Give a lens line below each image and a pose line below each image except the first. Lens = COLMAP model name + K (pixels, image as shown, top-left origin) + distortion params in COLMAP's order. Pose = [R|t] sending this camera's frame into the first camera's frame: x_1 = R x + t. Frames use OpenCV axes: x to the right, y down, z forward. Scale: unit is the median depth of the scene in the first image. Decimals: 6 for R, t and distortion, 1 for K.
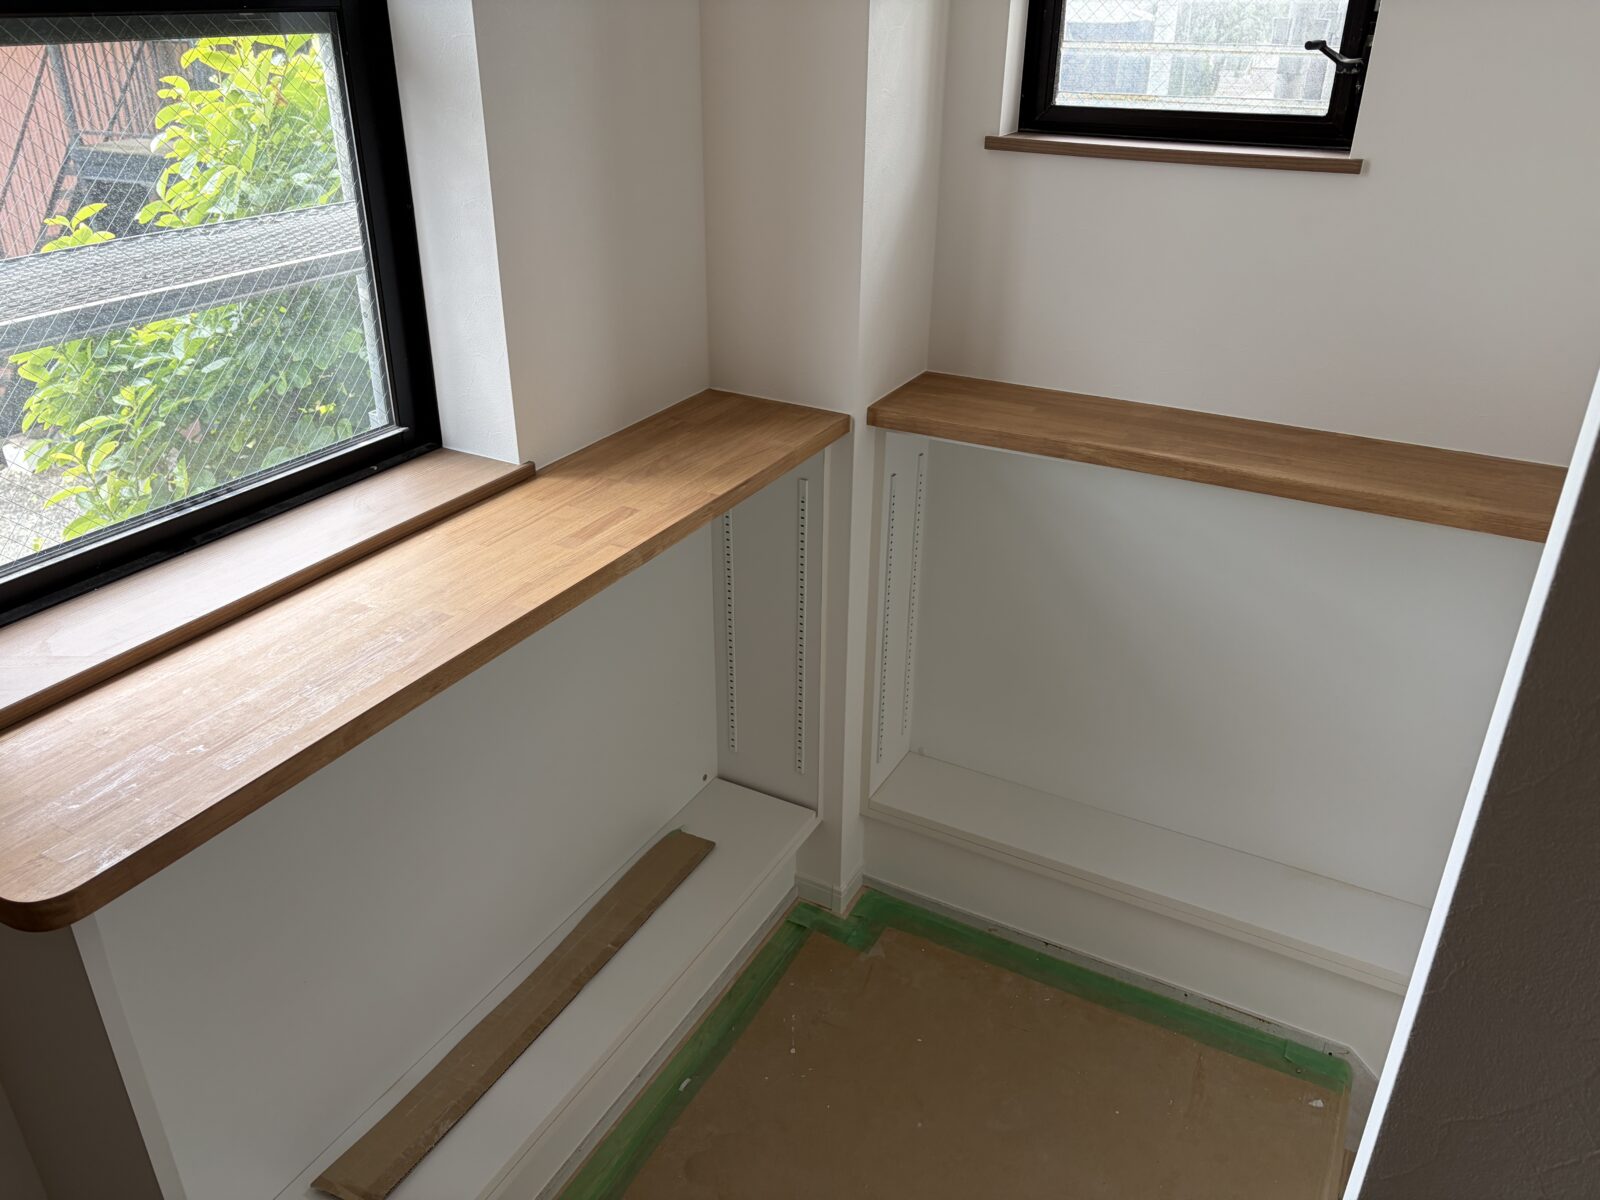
lens RADIAL K [[1236.2, 0, 810.0], [0, 1236.2, 614.4], [0, 0, 1]] dist [0.031348, -0.021883]
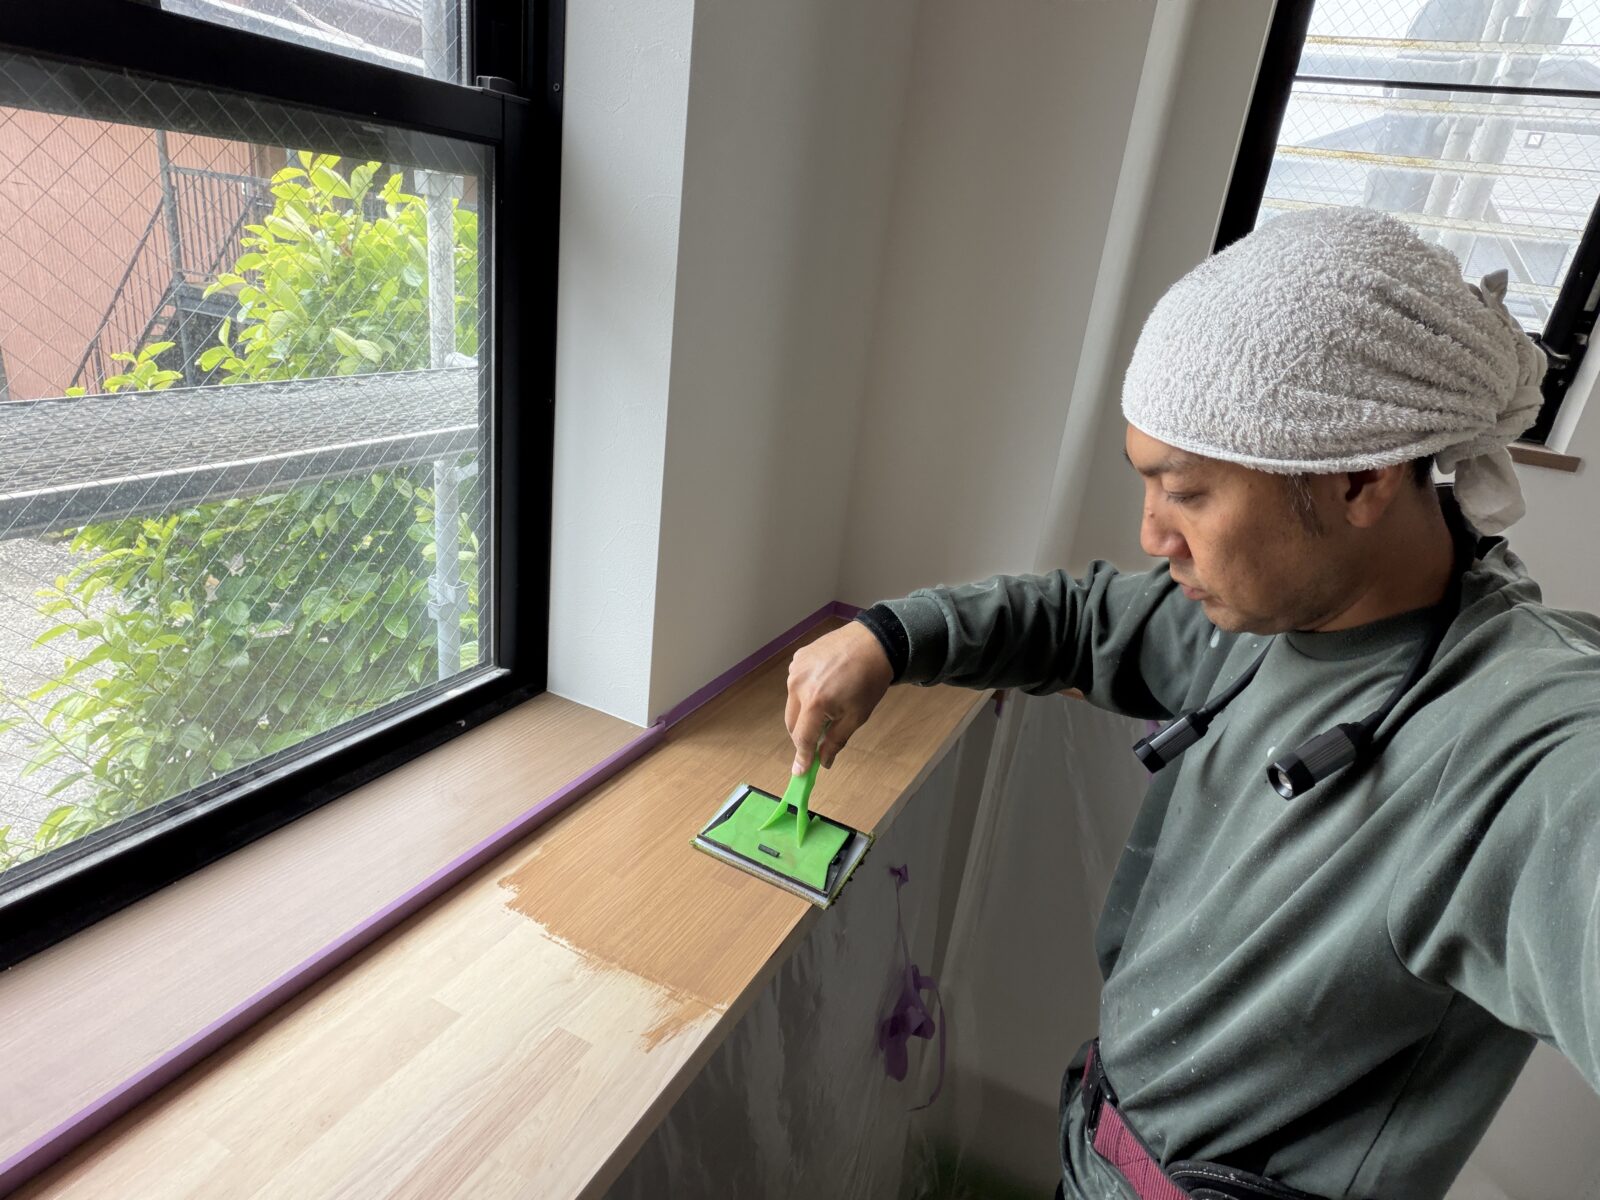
lens RADIAL K [[921.3, 0, 801.9], [0, 921.3, 606.1], [0, 0, 1]] dist [0.001983, 0.003378]
pose [[0.992255, 0.089198, 0.086453, -0.166297], [-0.081297, 0.992530, -0.090969, -0.130376], [-0.093922, 0.083236, 0.992094, 0.343506]]
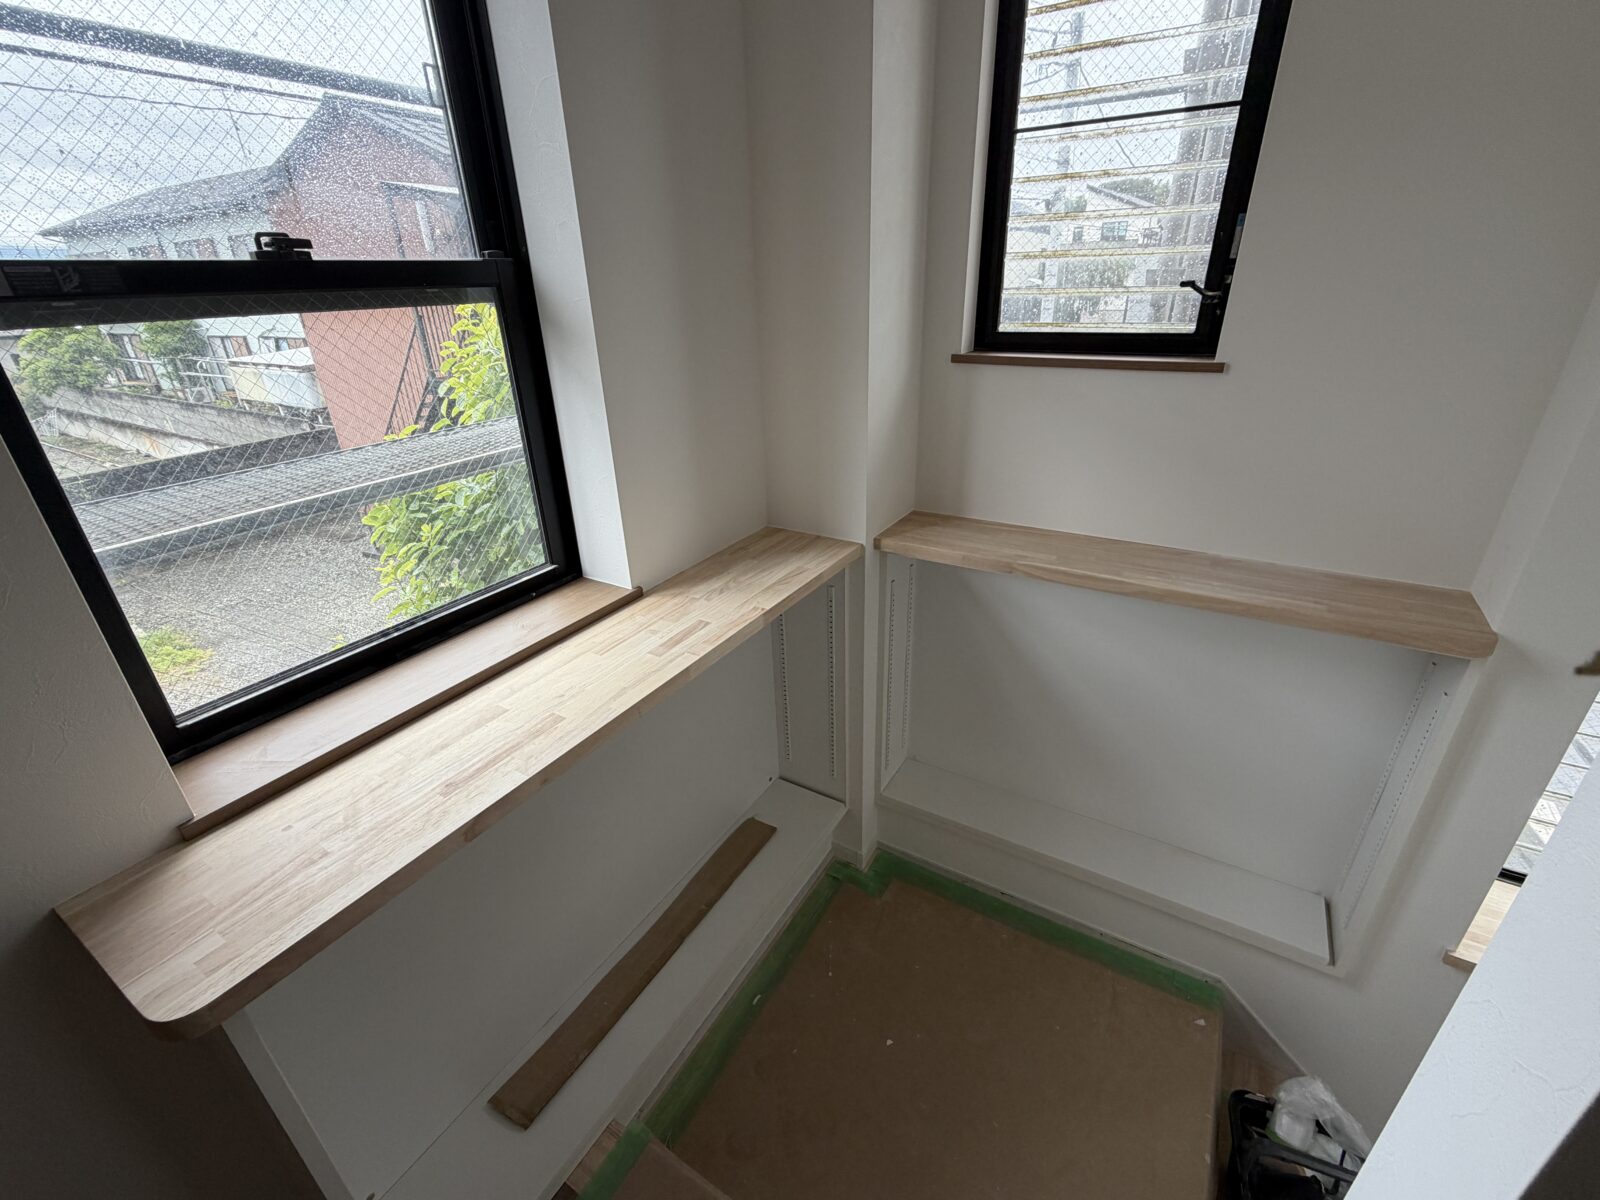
lens RADIAL K [[687.3, 0, 809.8], [0, 687.3, 597.2], [0, 0, 1]] dist [0.000602, 0.000801]
pose [[0.998143, -0.014519, -0.059151, 0.017142], [0.012636, 0.999406, -0.032072, -0.071267], [0.059581, 0.031265, 0.997734, 0.180623]]
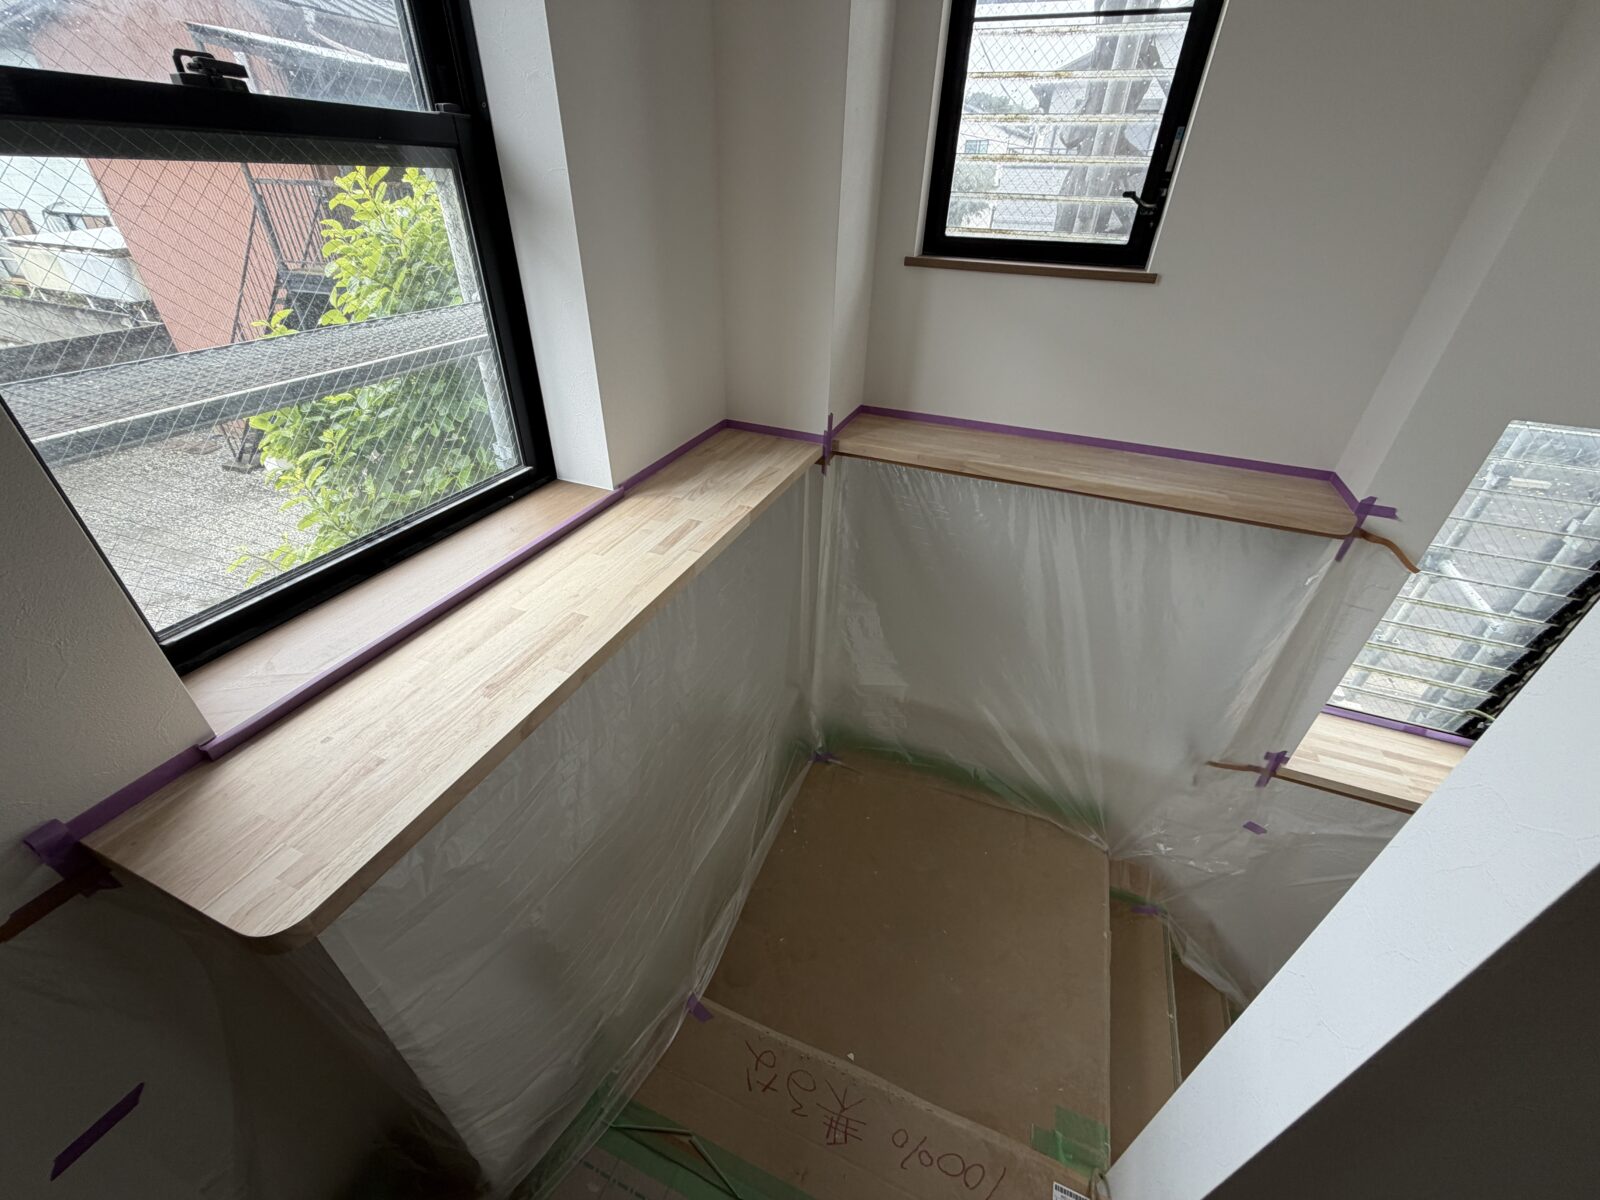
lens RADIAL K [[630.6, 0, 791.7], [0, 630.6, 597.6], [0, 0, 1]] dist [0.001336, -0.000545]
pose [[0.993657, -0.048363, 0.101517, -0.092583], [0.036494, 0.992616, 0.115681, -0.063331], [-0.106362, -0.111242, 0.988085, 0.199691]]
